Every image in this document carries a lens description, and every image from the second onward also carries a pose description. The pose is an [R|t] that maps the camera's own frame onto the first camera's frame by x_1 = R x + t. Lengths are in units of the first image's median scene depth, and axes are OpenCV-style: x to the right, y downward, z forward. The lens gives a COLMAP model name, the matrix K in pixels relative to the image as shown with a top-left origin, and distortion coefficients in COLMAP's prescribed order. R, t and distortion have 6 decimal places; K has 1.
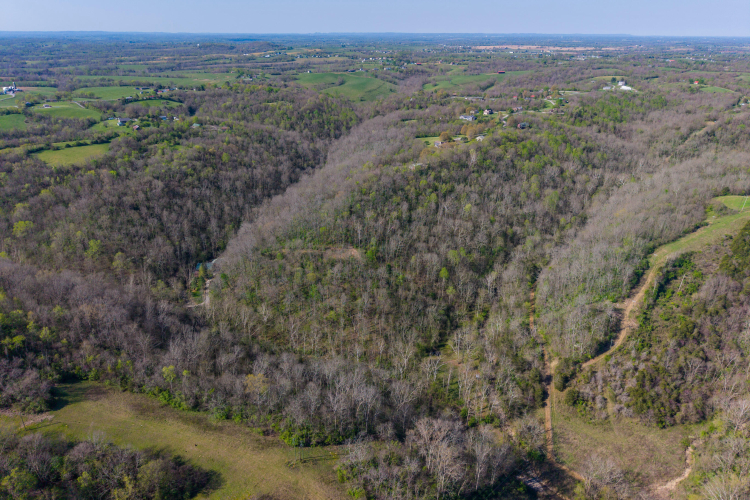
lens RADIAL K [[498.8, 0, 375.0], [0, 498.8, 250.0], [0, 0, 1]] dist [0.030735, -0.027901]
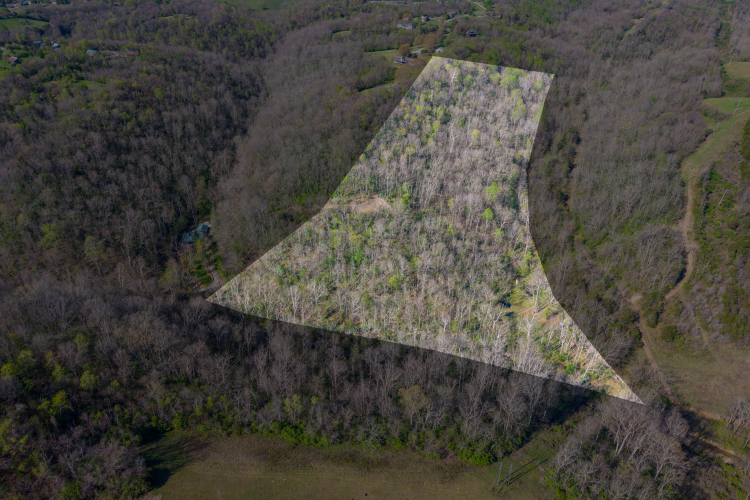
lens RADIAL K [[498.8, 0, 375.0], [0, 498.8, 250.0], [0, 0, 1]] dist [0.030735, -0.027901]
pose [[0.969629, -0.135969, 0.203303, -0.218939], [0.100472, 0.979292, 0.175762, -0.060513], [-0.222991, -0.149998, 0.963211, 0.137546]]
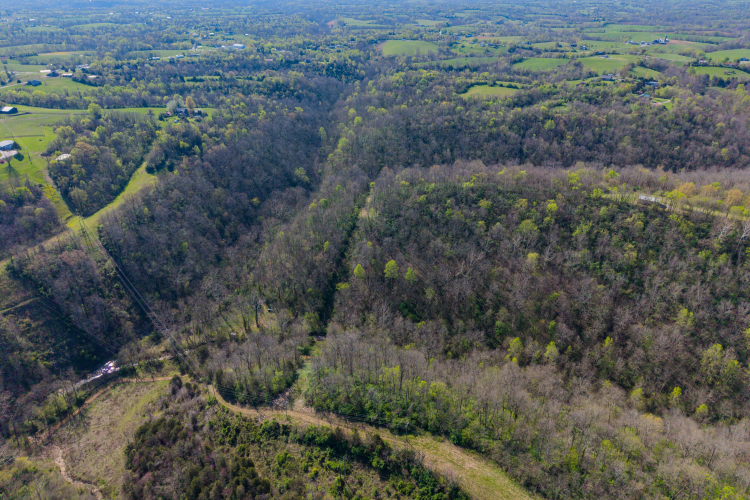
lens RADIAL K [[498.8, 0, 375.0], [0, 498.8, 250.0], [0, 0, 1]] dist [0.030735, -0.027901]
pose [[0.206316, 0.459030, -0.864132, 0.765494], [-0.391232, 0.848167, 0.357141, -0.266630], [0.896867, 0.264392, 0.354578, 0.607655]]
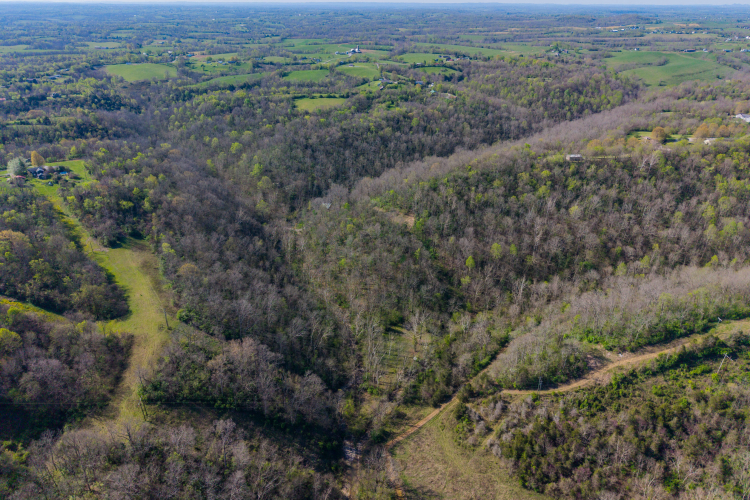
lens RADIAL K [[498.8, 0, 375.0], [0, 498.8, 250.0], [0, 0, 1]] dist [0.030735, -0.027901]
pose [[0.776933, 0.278986, -0.564395, 0.459140], [-0.251898, 0.959325, 0.127447, -0.044531], [0.576995, 0.043152, 0.815607, 0.093917]]
